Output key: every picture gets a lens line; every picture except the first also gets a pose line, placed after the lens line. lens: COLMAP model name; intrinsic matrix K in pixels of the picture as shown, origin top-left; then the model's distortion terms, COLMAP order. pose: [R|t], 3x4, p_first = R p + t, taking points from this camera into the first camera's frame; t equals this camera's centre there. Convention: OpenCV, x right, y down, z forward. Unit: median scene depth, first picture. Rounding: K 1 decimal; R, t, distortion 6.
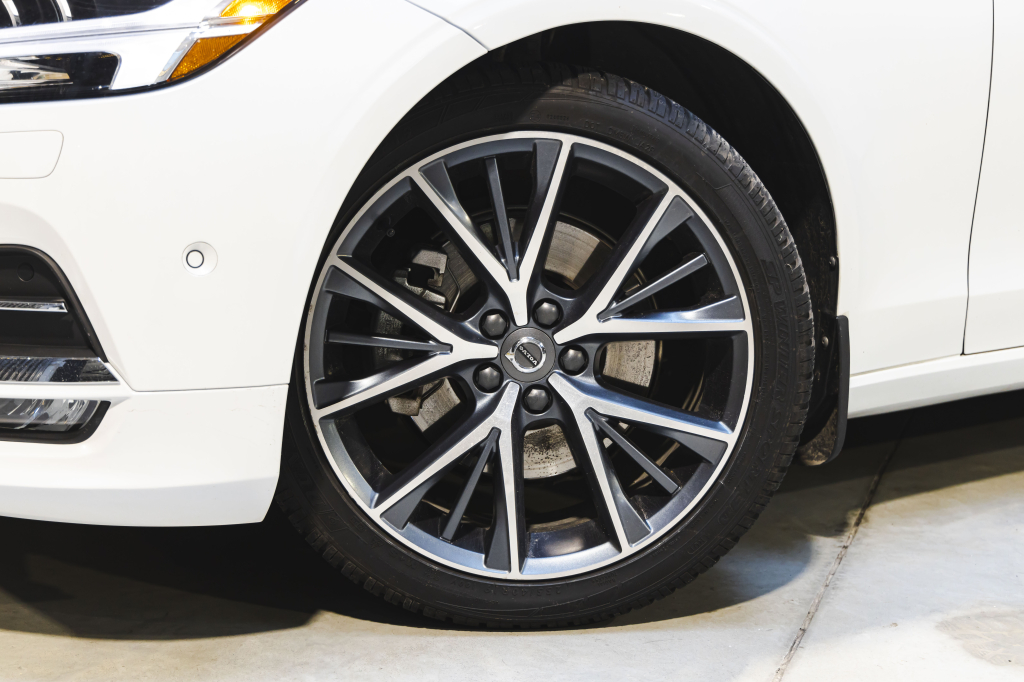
lens RADIAL K [[1449.0, 0, 512.0], [0, 1449.0, 341.0], [0, 0, 1]] dist [-0.021349, -0.024896]
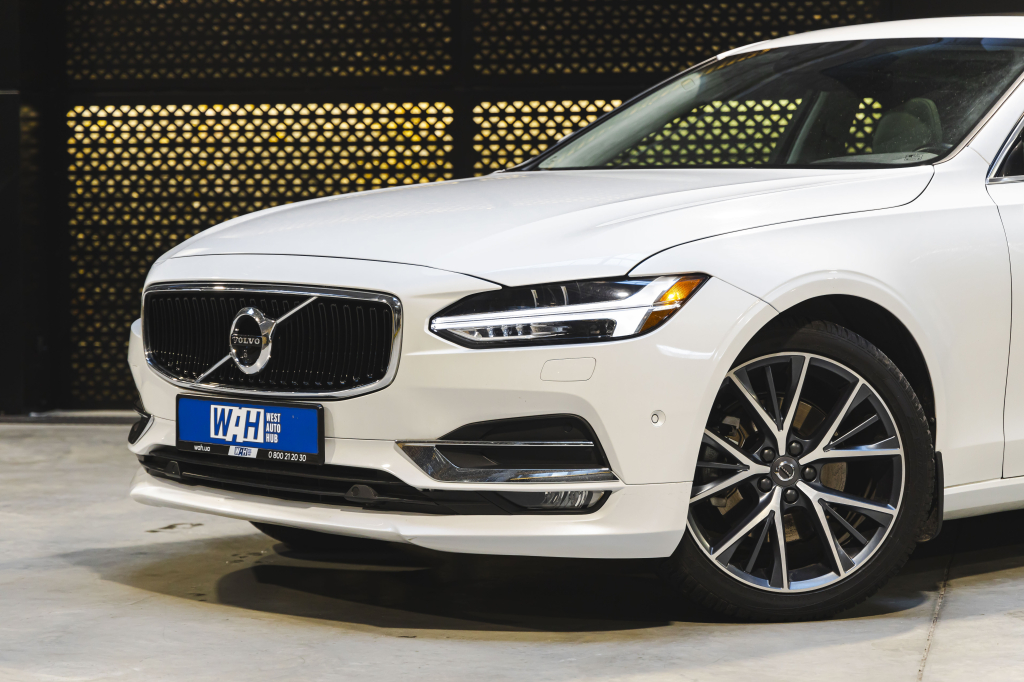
lens RADIAL K [[2799.2, 0, 512.0], [0, 2799.2, 341.0], [0, 0, 1]] dist [0.040251, -0.173900]
pose [[0.983943, -0.016060, 0.177759, -0.974365], [0.037297, 0.992457, -0.116782, 0.251506], [-0.174543, 0.121537, 0.977120, -2.474591]]
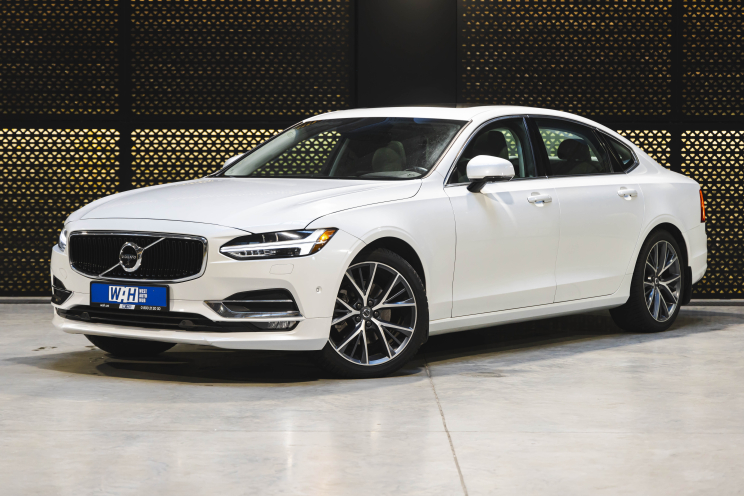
lens RADIAL K [[2033.8, 0, 372.0], [0, 2033.8, 248.0], [0, 0, 1]] dist [0.040251, -0.173900]
pose [[0.927643, -0.015707, 0.373138, -2.227004], [0.061798, 0.991798, -0.111884, 0.494856], [-0.368321, 0.126848, 0.921005, -4.589601]]
